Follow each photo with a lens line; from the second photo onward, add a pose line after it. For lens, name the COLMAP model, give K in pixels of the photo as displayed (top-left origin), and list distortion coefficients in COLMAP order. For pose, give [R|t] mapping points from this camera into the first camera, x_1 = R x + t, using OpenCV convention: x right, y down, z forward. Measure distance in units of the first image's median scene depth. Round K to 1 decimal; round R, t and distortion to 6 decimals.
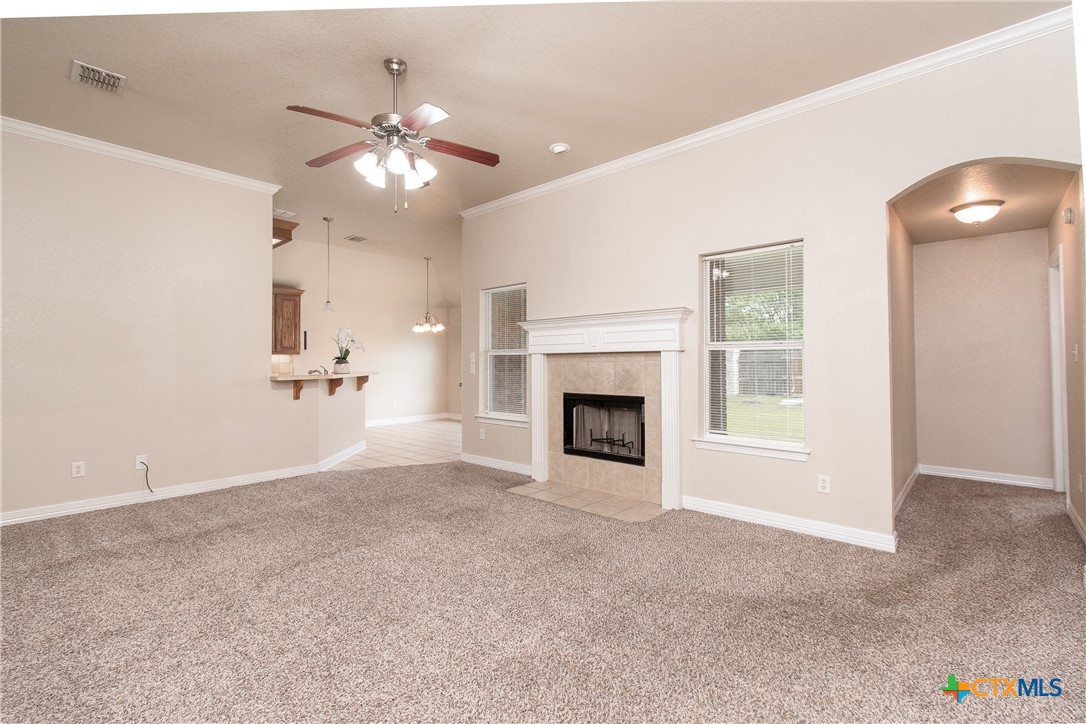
lens RADIAL K [[488.4, 0, 546.3], [0, 488.4, 360.1], [0, 0, 1]] dist [0.013281, 0.000193]
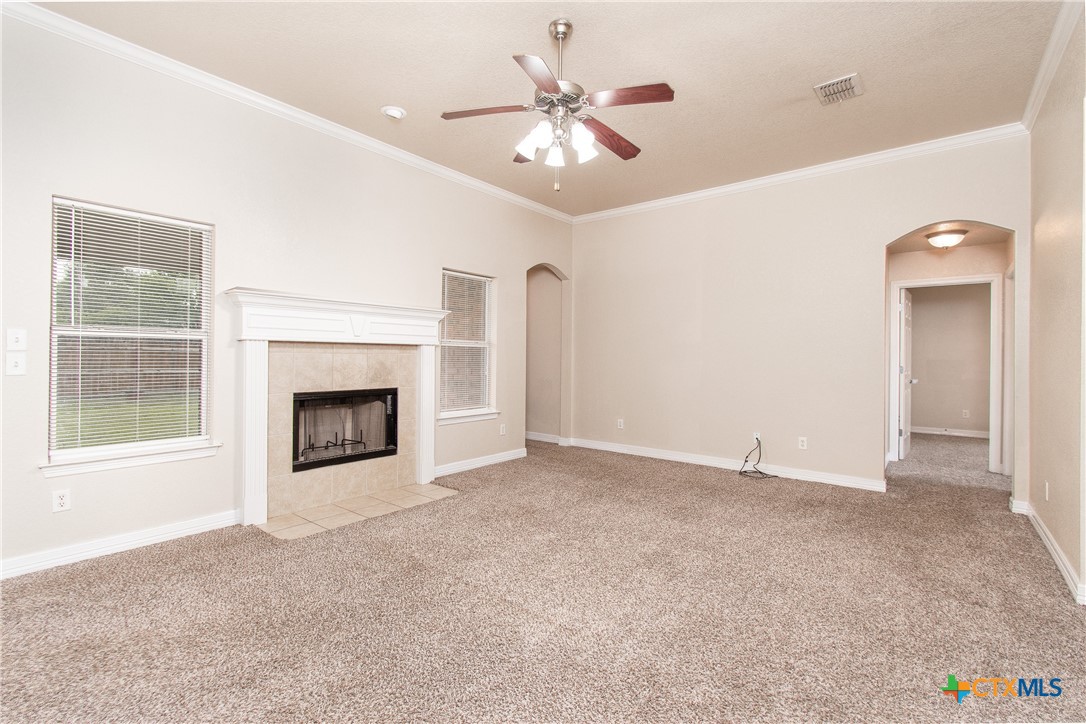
lens RADIAL K [[488.4, 0, 546.4], [0, 488.4, 358.7], [0, 0, 1]] dist [0.013281, 0.000193]
pose [[-0.053806, 0.002166, 0.998549, -0.815812], [-0.012993, 0.999911, -0.002869, 0.011173], [-0.998467, -0.013129, -0.053773, 0.704743]]
